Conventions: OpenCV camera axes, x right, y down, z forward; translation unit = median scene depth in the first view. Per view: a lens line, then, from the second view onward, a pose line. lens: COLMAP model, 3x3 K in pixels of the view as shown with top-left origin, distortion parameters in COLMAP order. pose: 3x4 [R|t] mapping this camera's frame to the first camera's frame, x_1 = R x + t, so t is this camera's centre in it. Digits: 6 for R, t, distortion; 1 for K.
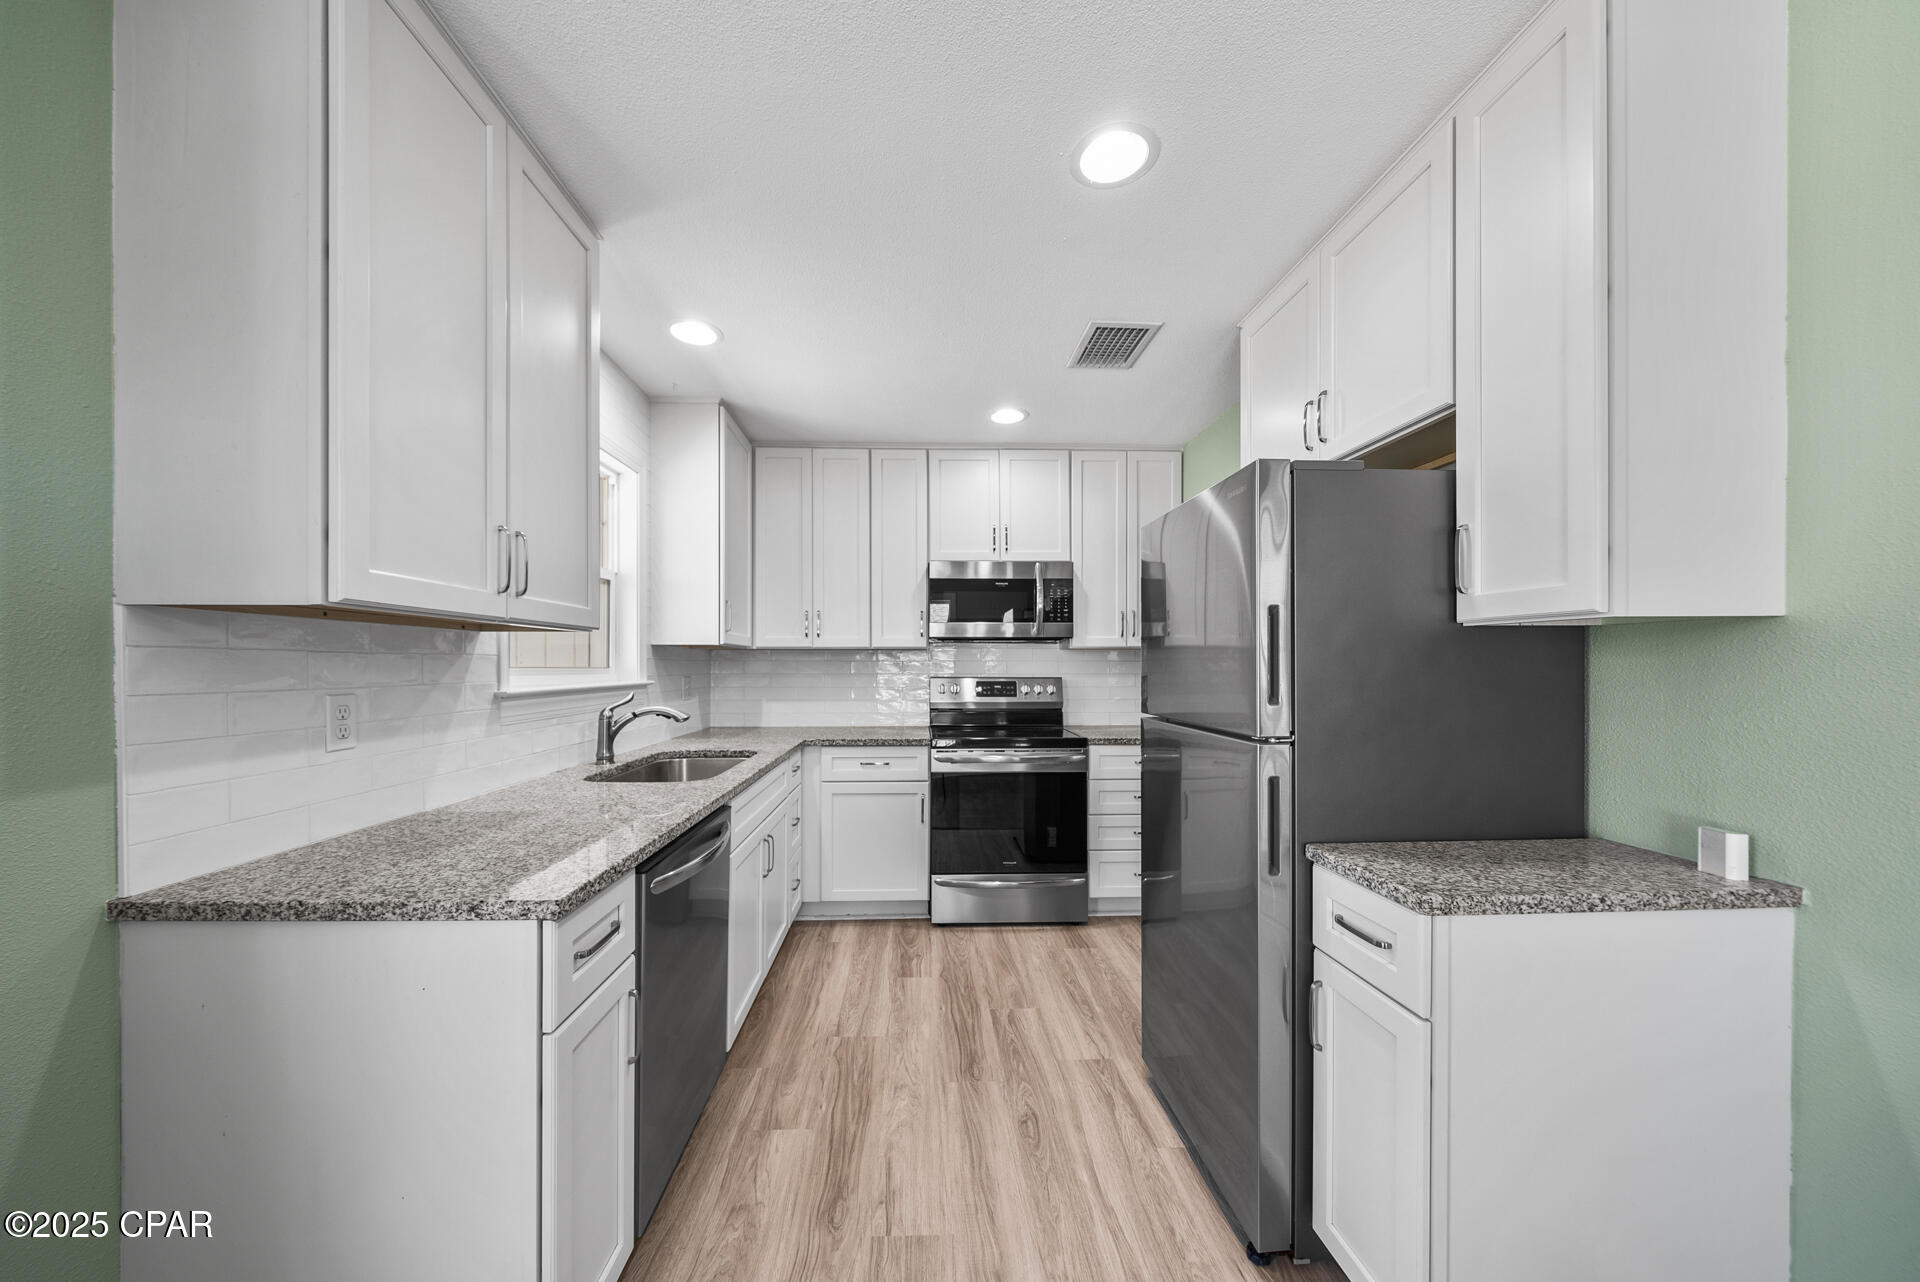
lens RADIAL K [[666.4, 0, 941.8], [0, 666.4, 669.9], [0, 0, 1]] dist [-0.006725, -0.000141]
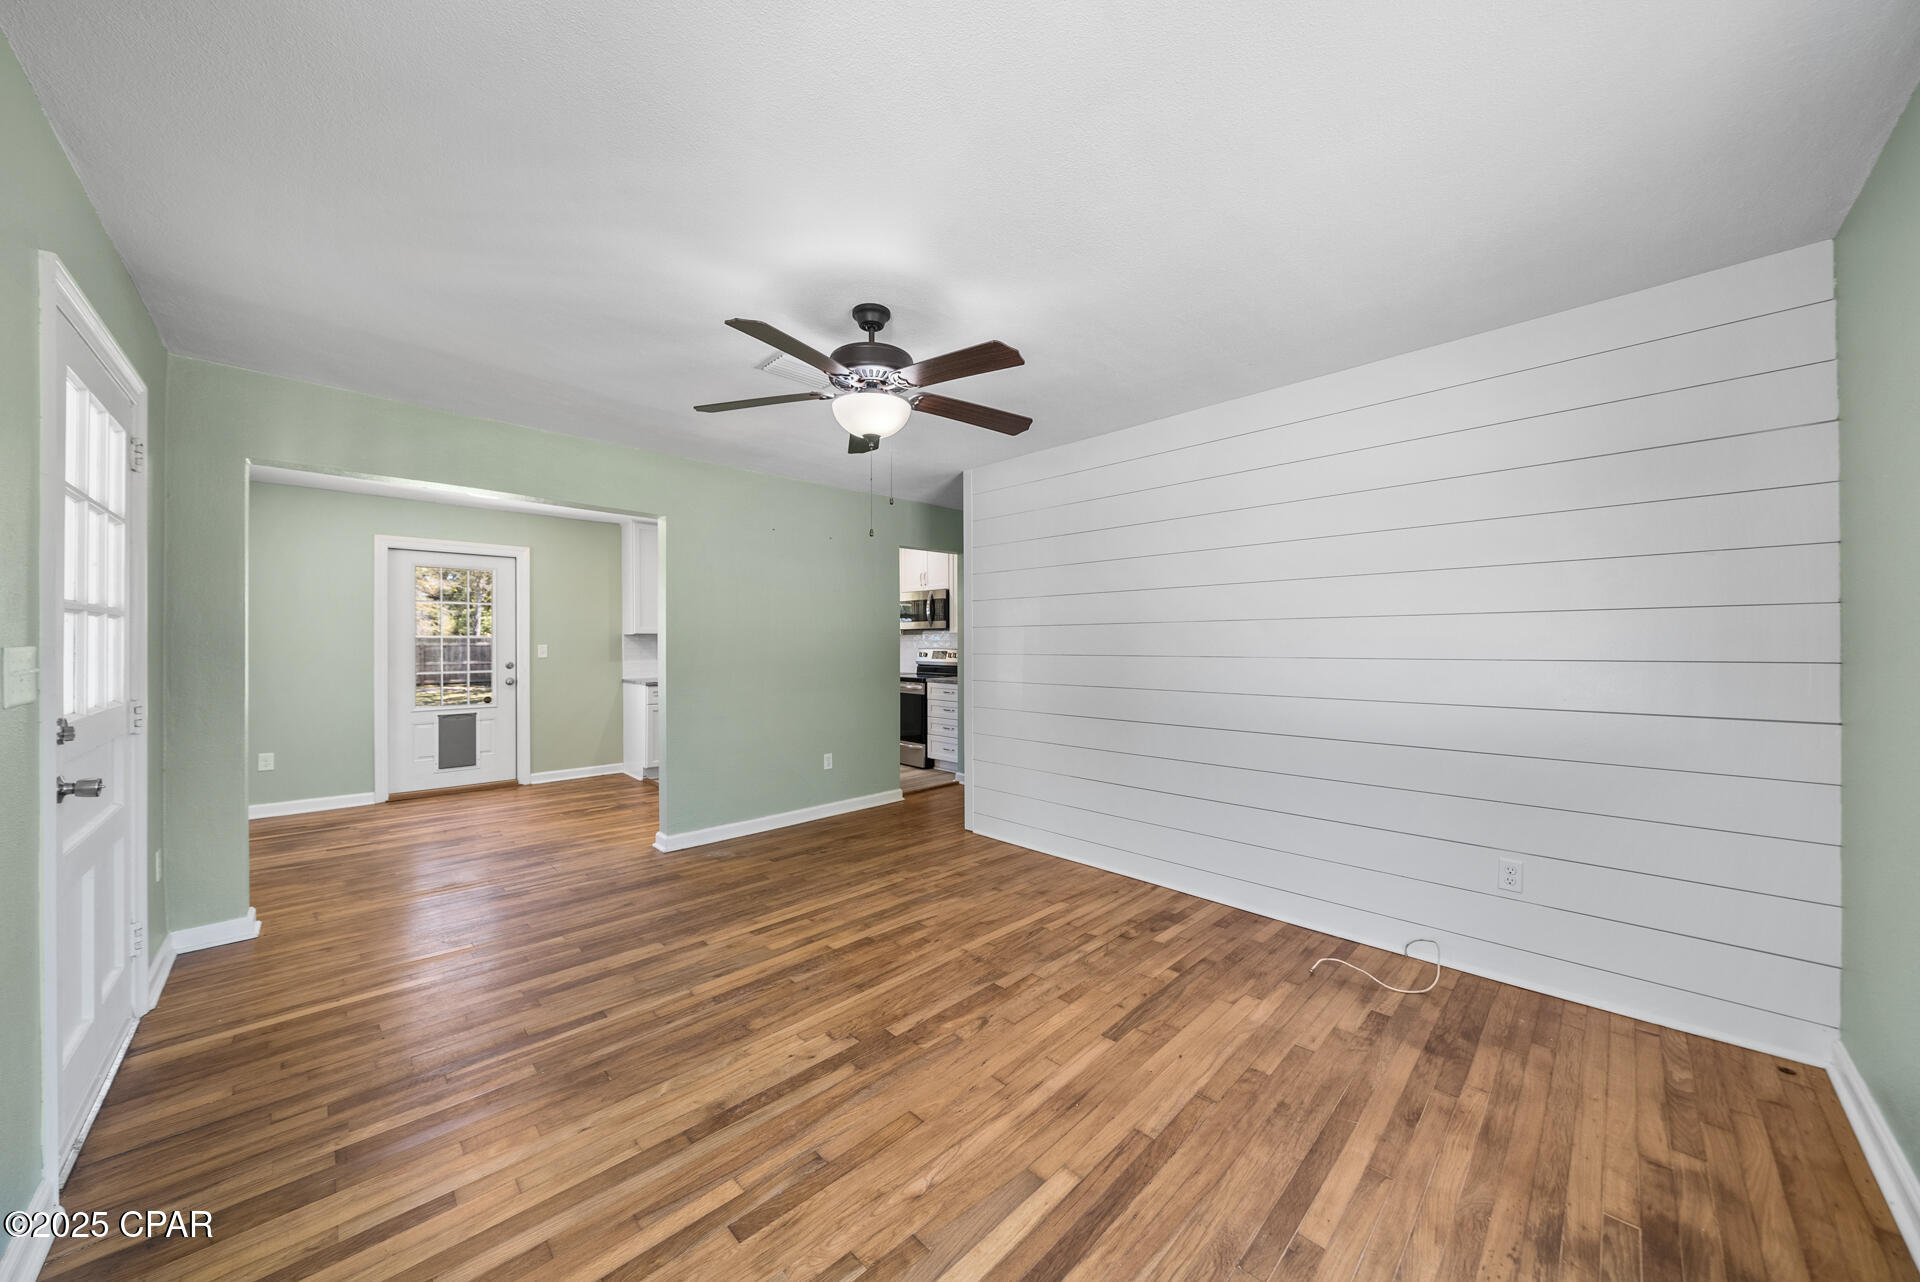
lens RADIAL K [[666.4, 0, 949.8], [0, 666.4, 638.7], [0, 0, 1]] dist [-0.006725, -0.000141]
pose [[0.667073, -0.003919, -0.744982, 2.404814], [-0.000803, 0.999982, -0.005980, -0.009623], [0.744992, 0.004587, 0.667057, -0.417187]]
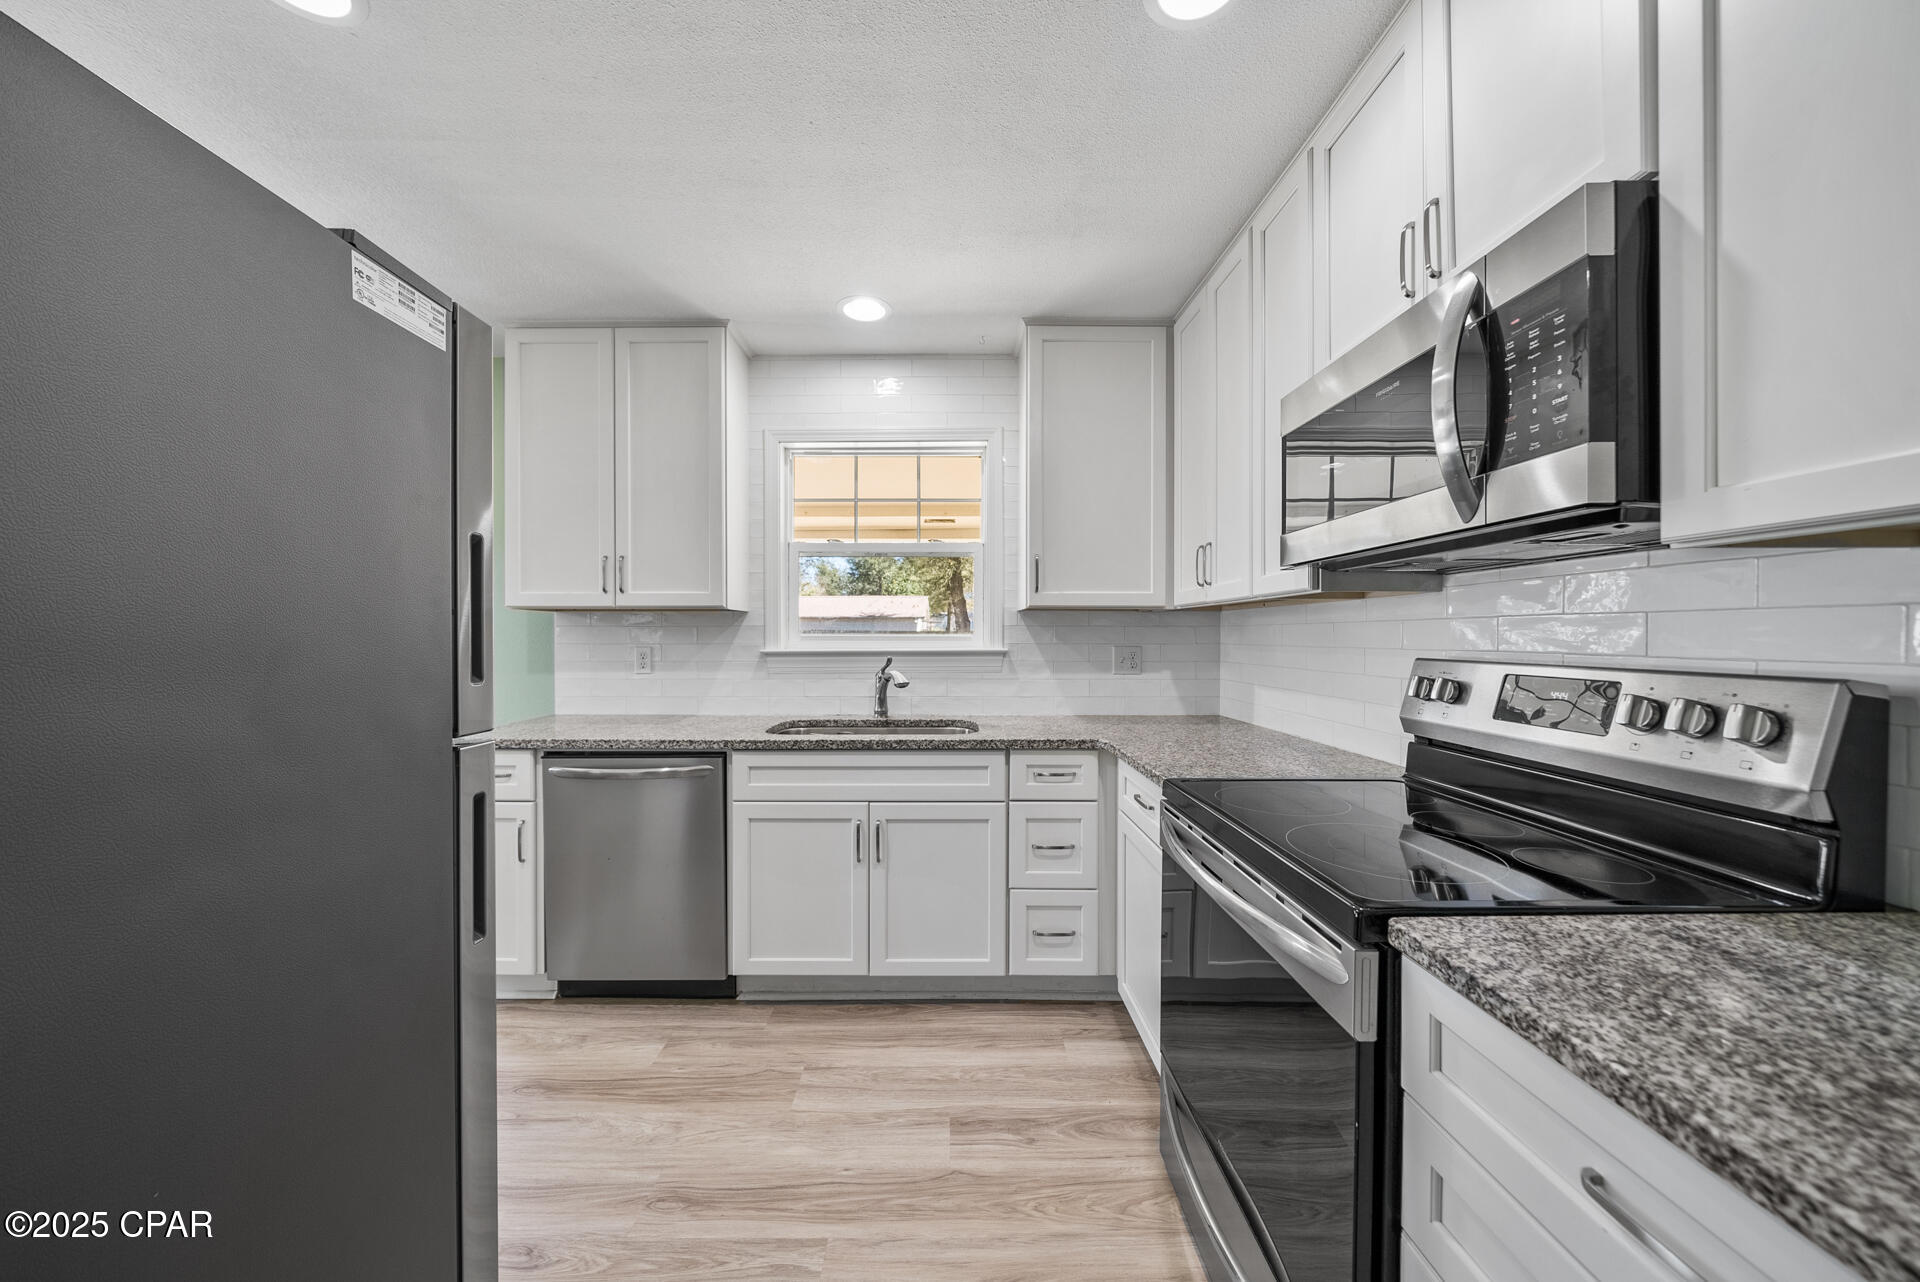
lens RADIAL K [[666.4, 0, 948.3], [0, 666.4, 639.2], [0, 0, 1]] dist [-0.006725, -0.000141]
pose [[-0.039222, 0.004074, -0.999222, 0.633006], [-0.004965, 0.999979, 0.004272, -0.000578], [0.999218, 0.005129, -0.039201, 1.132463]]
